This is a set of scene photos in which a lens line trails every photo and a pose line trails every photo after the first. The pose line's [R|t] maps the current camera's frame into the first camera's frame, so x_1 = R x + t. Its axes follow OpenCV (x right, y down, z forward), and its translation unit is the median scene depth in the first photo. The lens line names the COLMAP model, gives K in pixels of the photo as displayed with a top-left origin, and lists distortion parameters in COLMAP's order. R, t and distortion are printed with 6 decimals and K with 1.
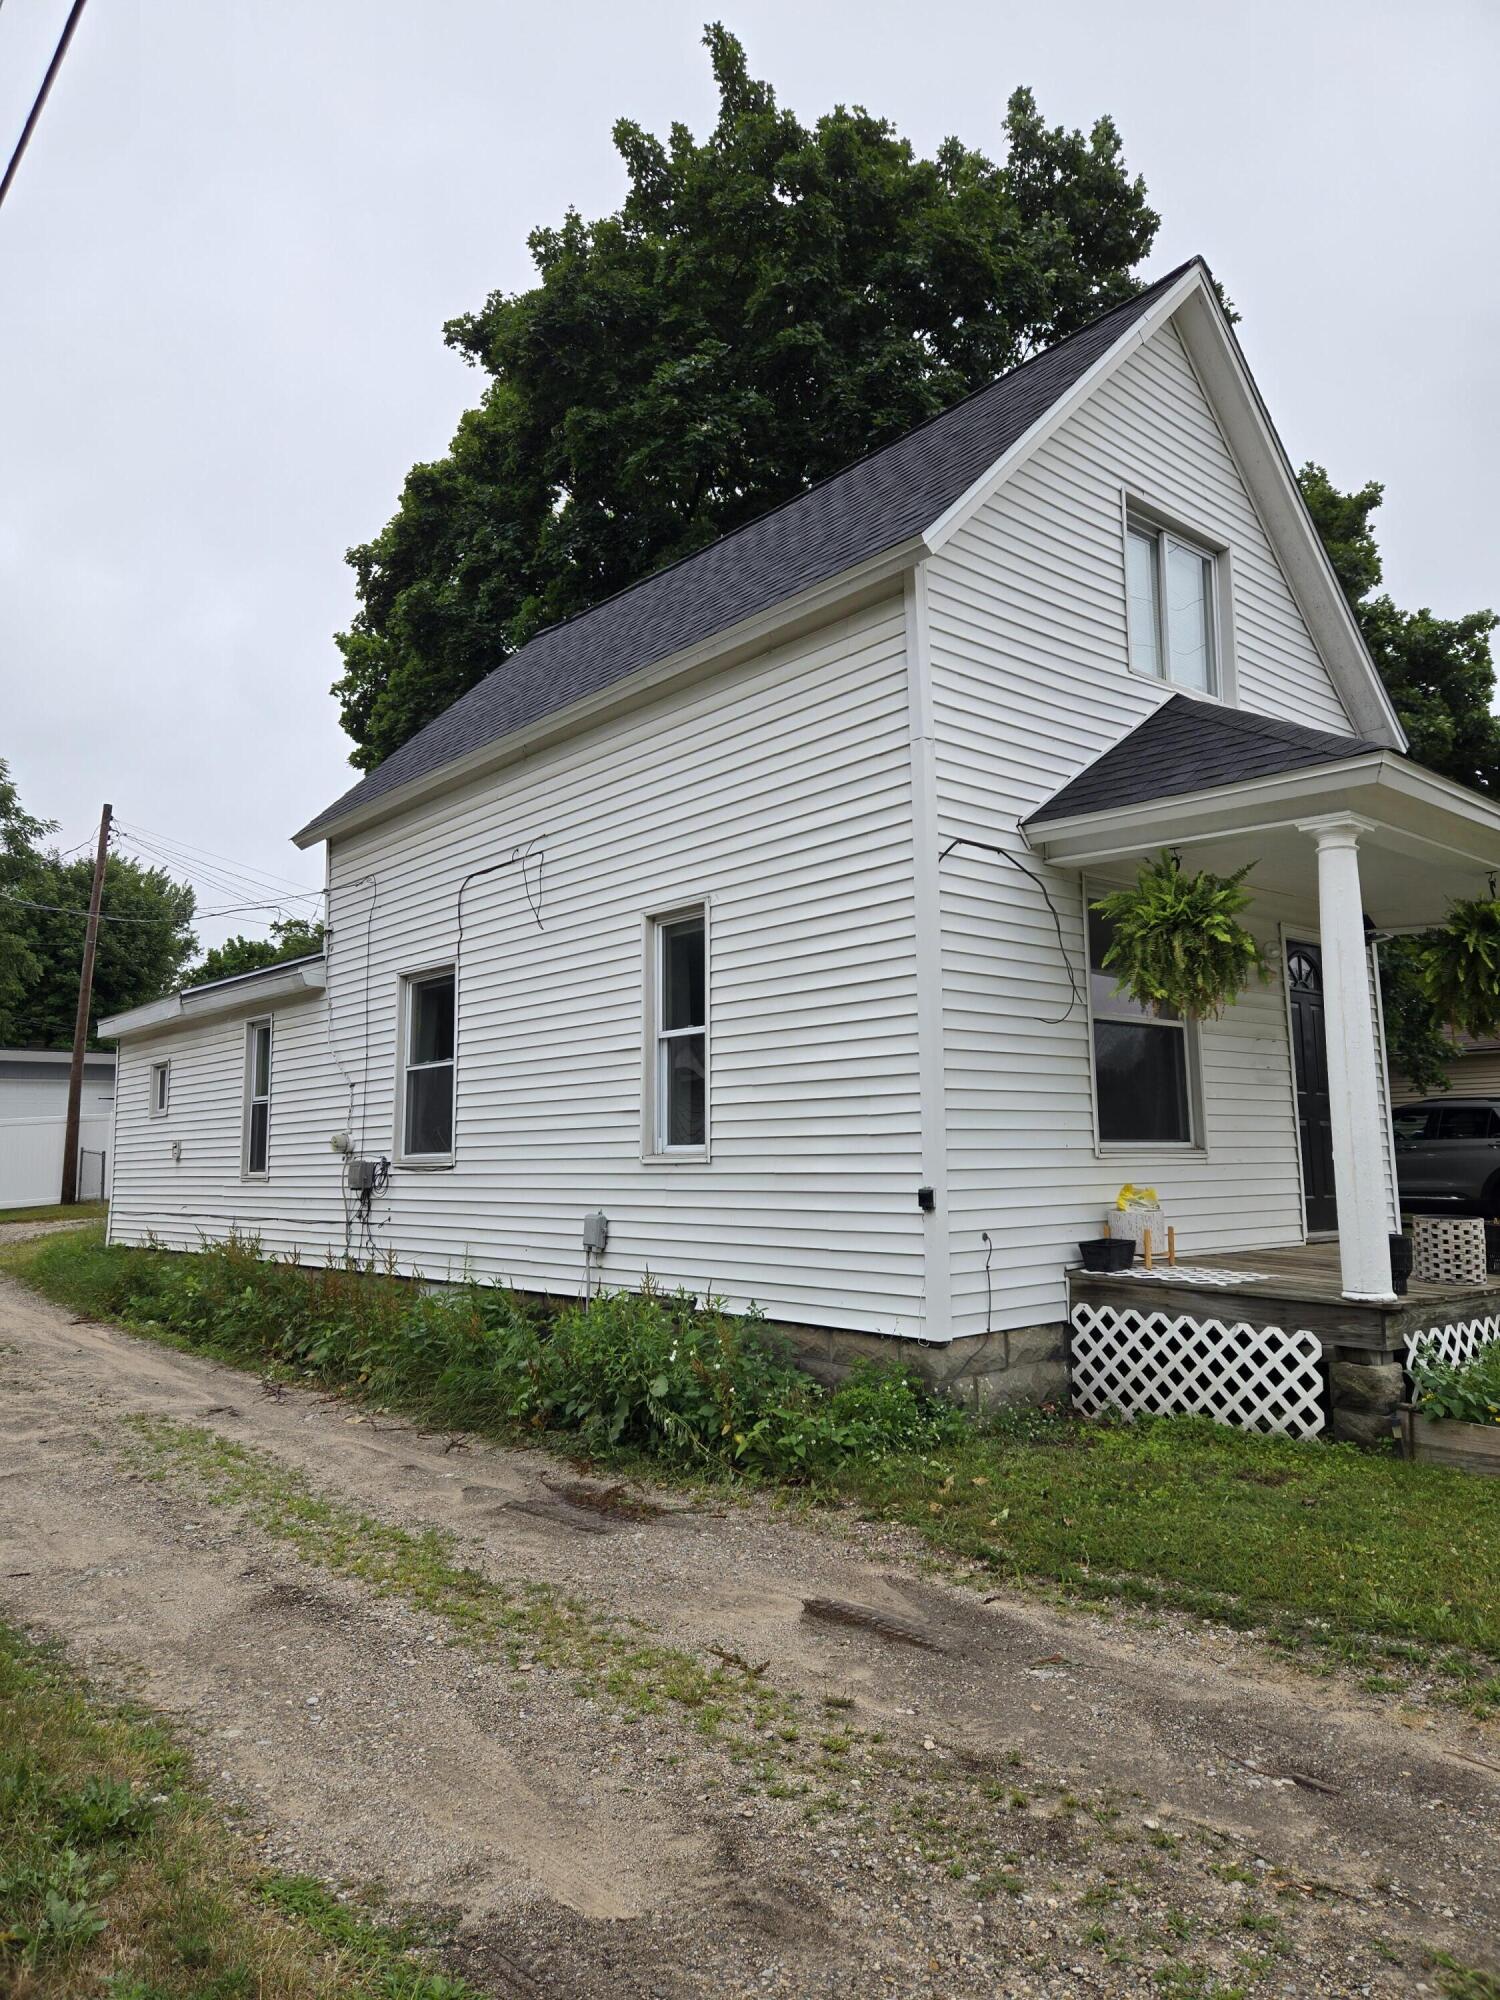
lens RADIAL K [[1323.2, 0, 750.0], [0, 1323.2, 1000.0], [0, 0, 1]] dist [0.072553, -0.050863]
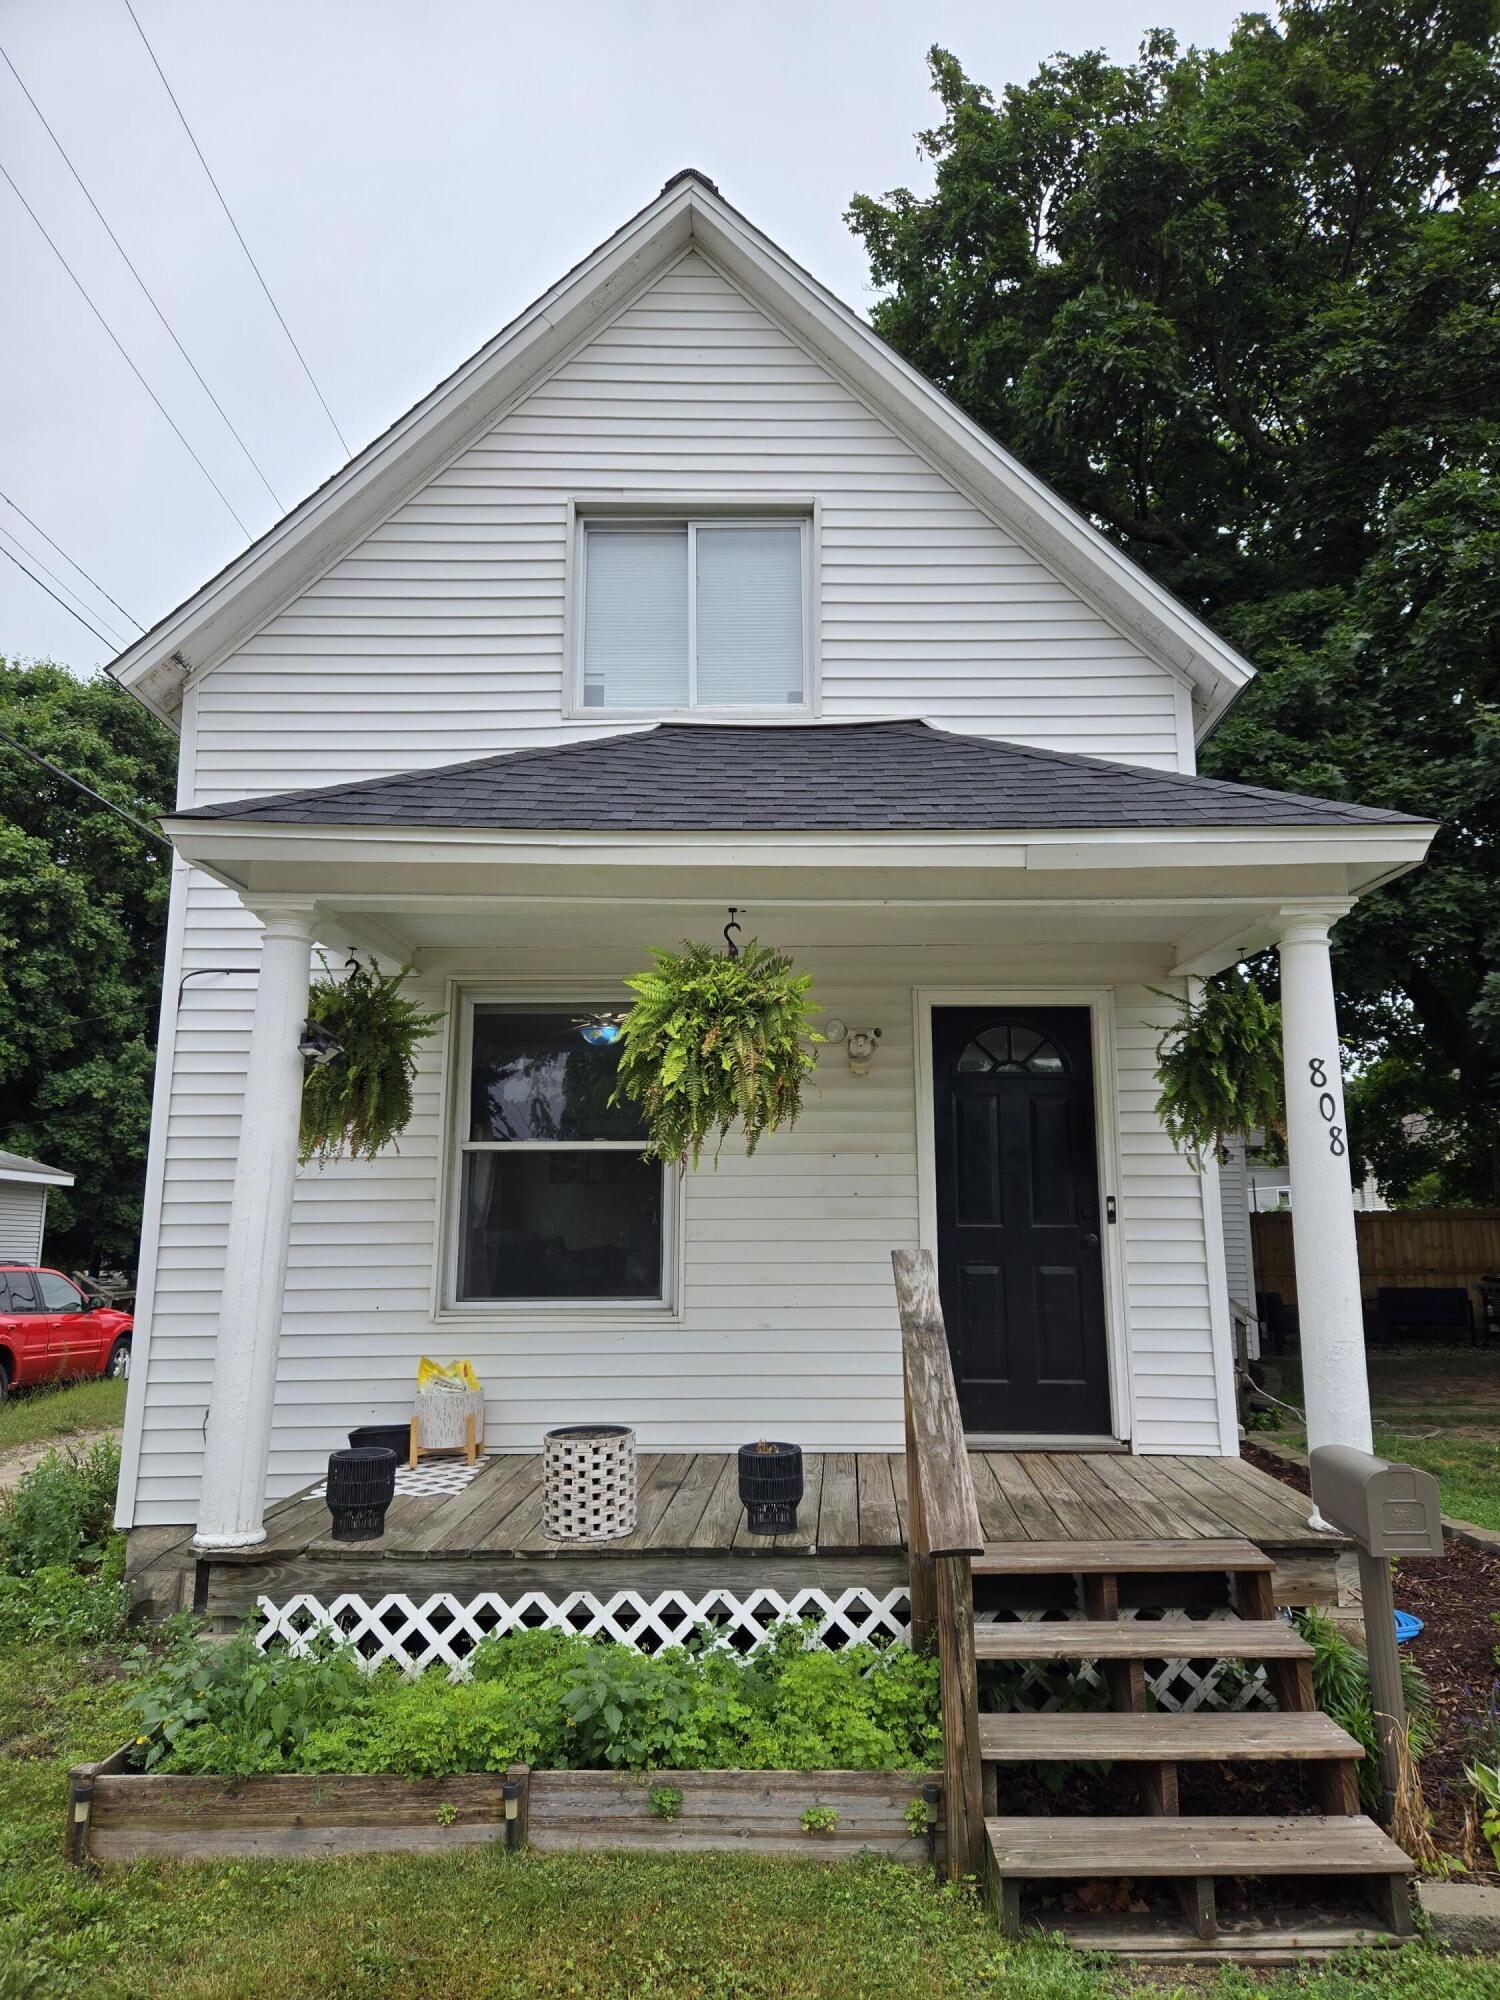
lens RADIAL K [[1327.0, 0, 765.7], [0, 1327.0, 1014.1], [0, 0, 1]] dist [0.074596, -0.059032]
pose [[0.752701, -0.108881, -0.649296, 1.002364], [0.074195, 0.993976, -0.080670, 0.011773], [0.654168, 0.012545, 0.756245, 0.520288]]
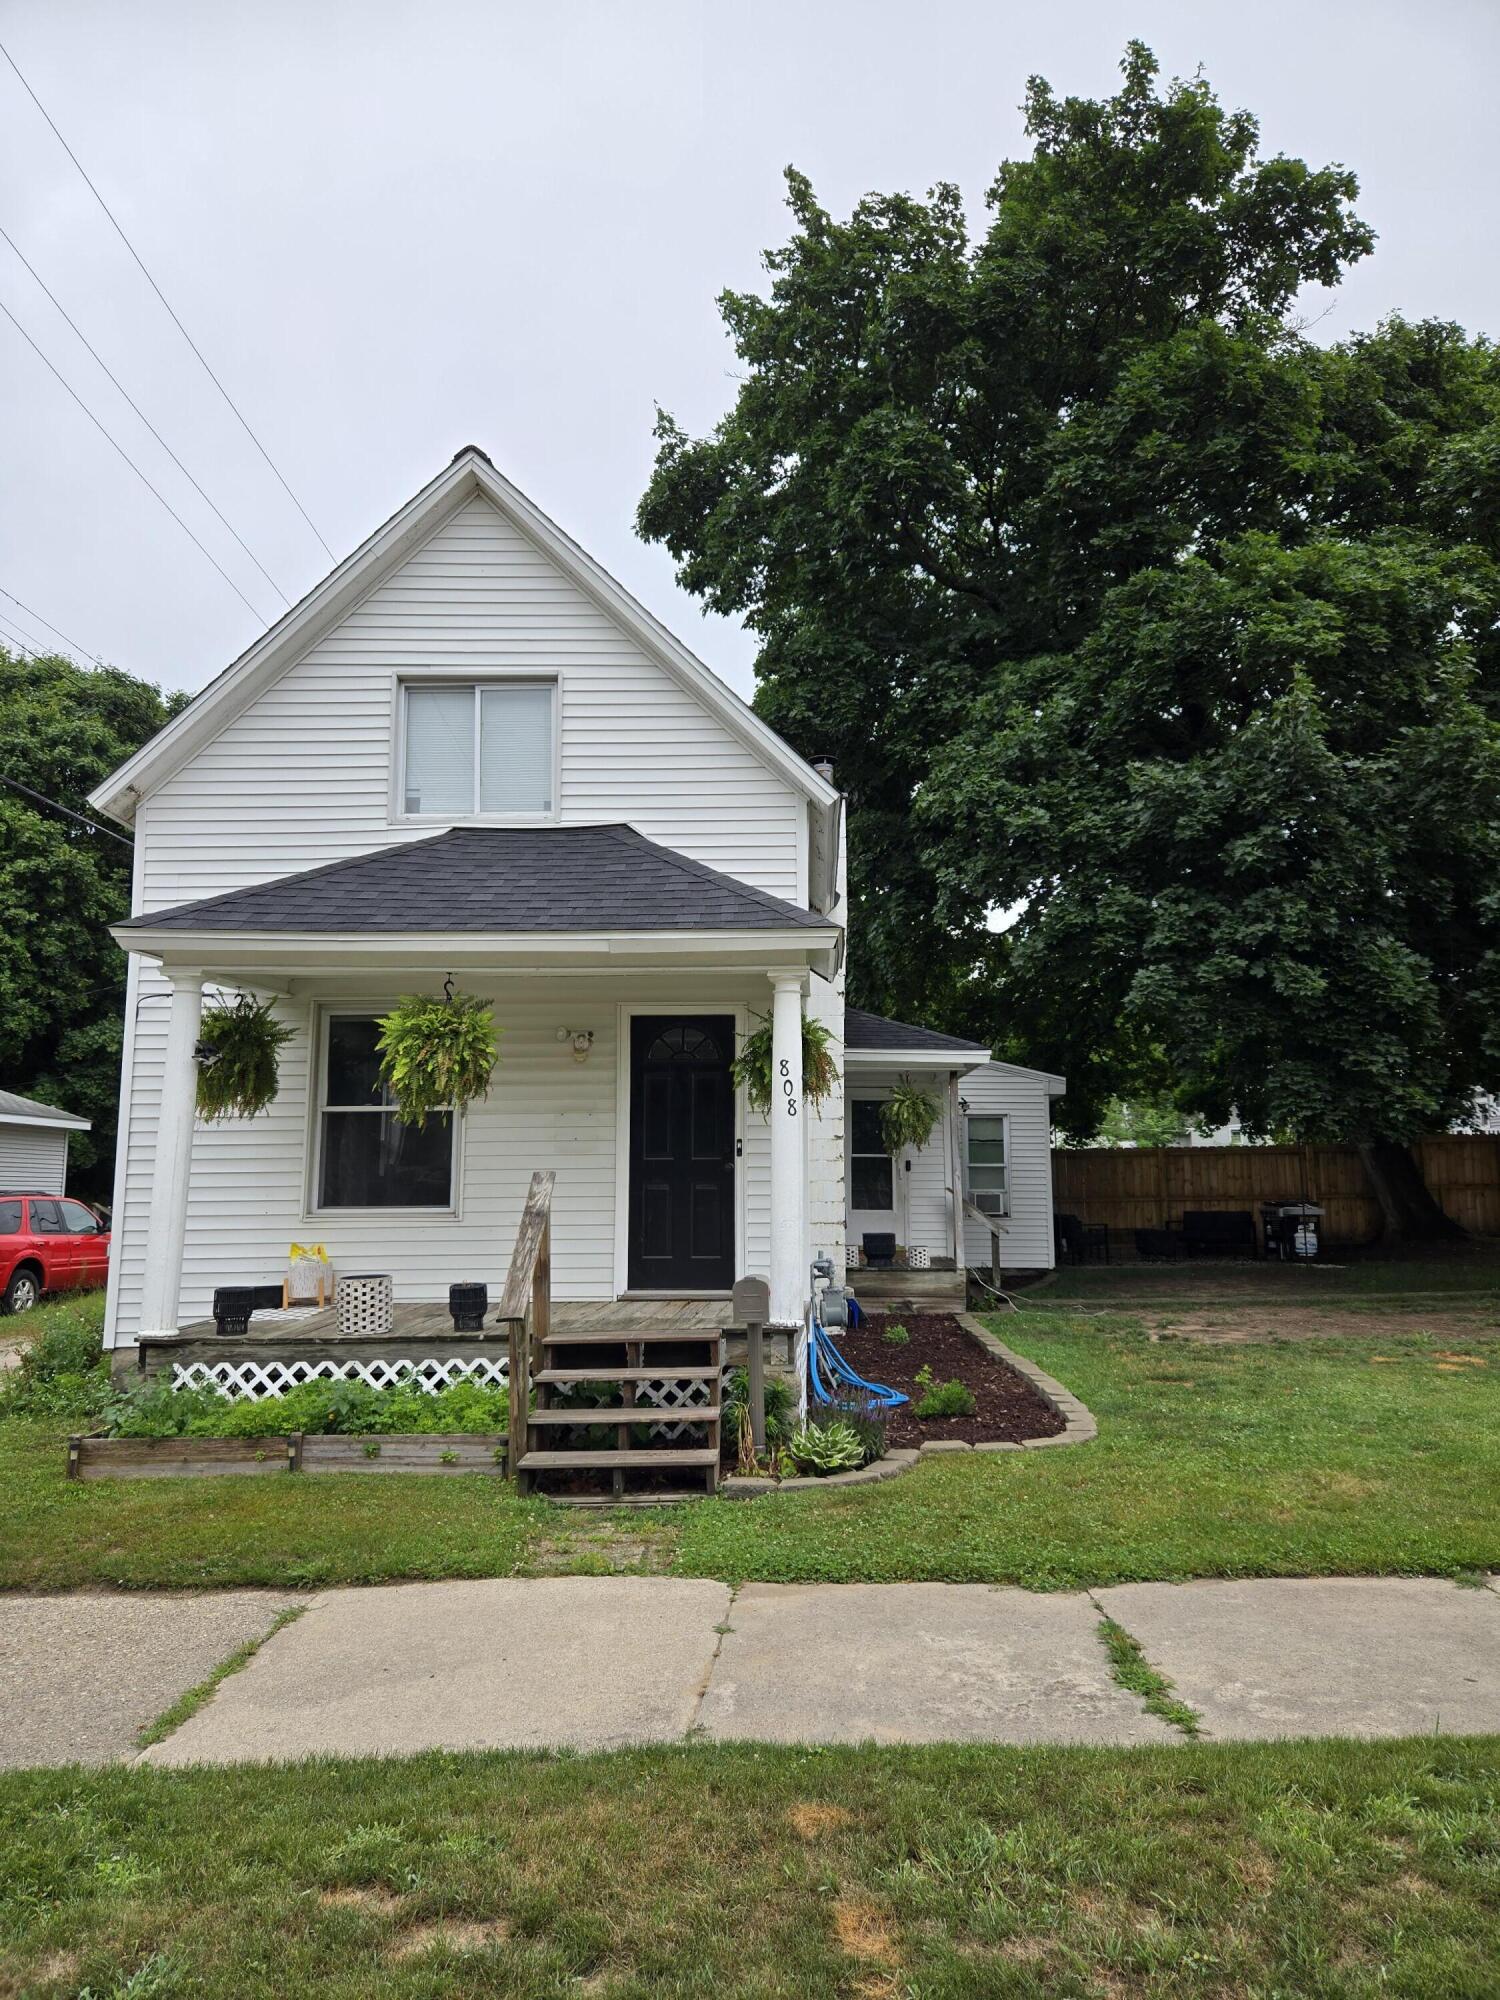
lens RADIAL K [[1323.6, 0, 751.8], [0, 1323.6, 1014.7], [0, 0, 1]] dist [0.079163, -0.052565]
pose [[0.737731, -0.083249, -0.669942, 1.507571], [0.078435, 0.996217, -0.037421, 0.002044], [0.670522, -0.024940, 0.741470, 0.346633]]
